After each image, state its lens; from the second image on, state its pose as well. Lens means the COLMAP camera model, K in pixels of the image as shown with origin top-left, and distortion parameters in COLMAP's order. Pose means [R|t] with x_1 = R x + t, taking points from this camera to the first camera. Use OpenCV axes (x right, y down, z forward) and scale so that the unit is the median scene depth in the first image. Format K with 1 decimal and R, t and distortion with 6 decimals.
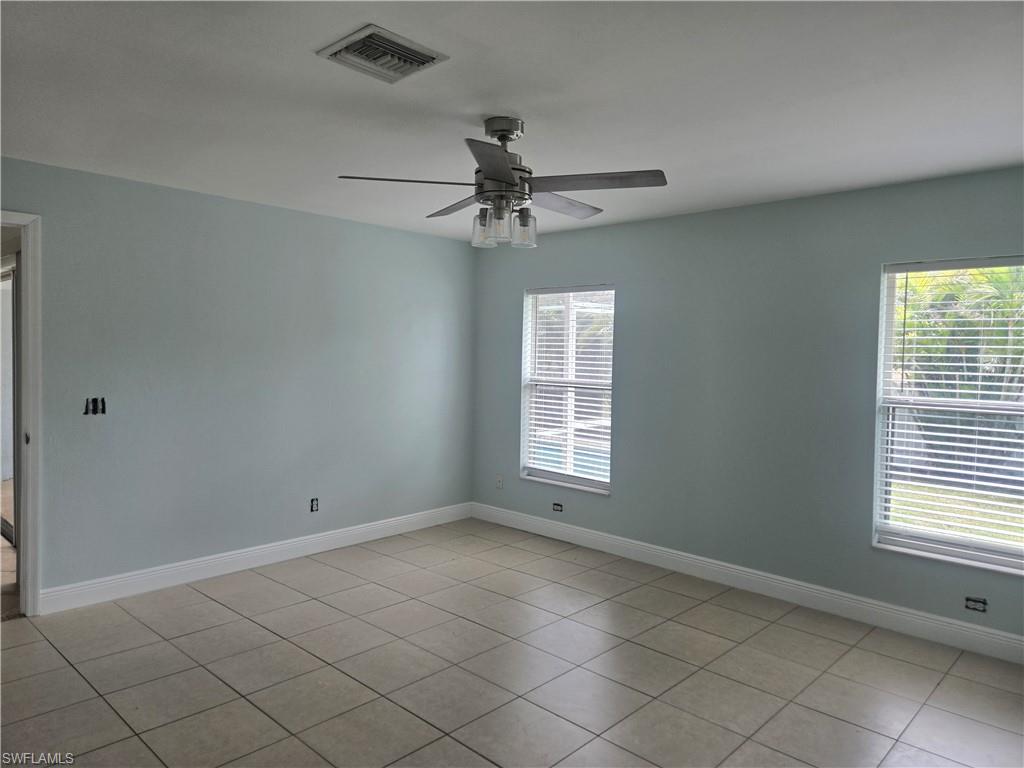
lens RADIAL K [[690.1, 0, 512.0], [0, 690.1, 384.0], [0, 0, 1]] dist [0.041442, 0.000067]
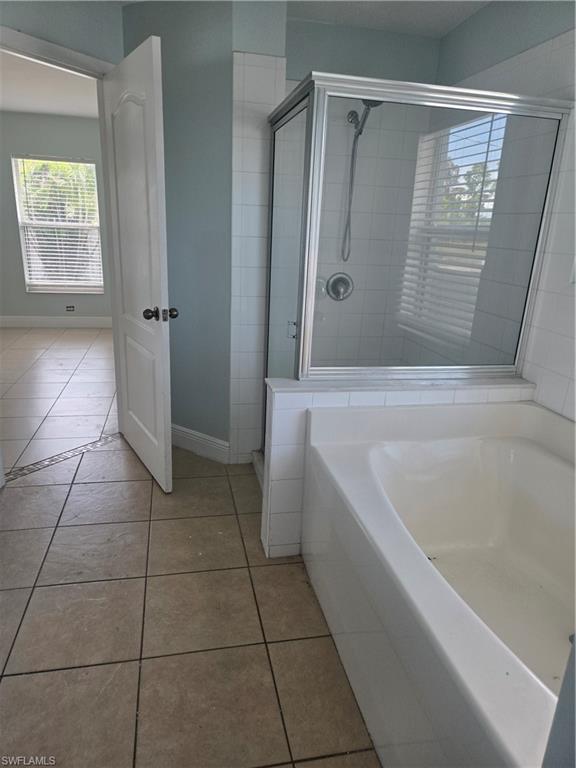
lens RADIAL K [[517.6, 0, 288.0], [0, 517.6, 384.0], [0, 0, 1]] dist [0.041442, 0.000067]
pose [[0.569600, -0.227727, 0.789744, -0.400504], [-0.003436, 0.960183, 0.279352, 0.046890], [-0.821915, -0.161832, 0.546138, -0.651088]]
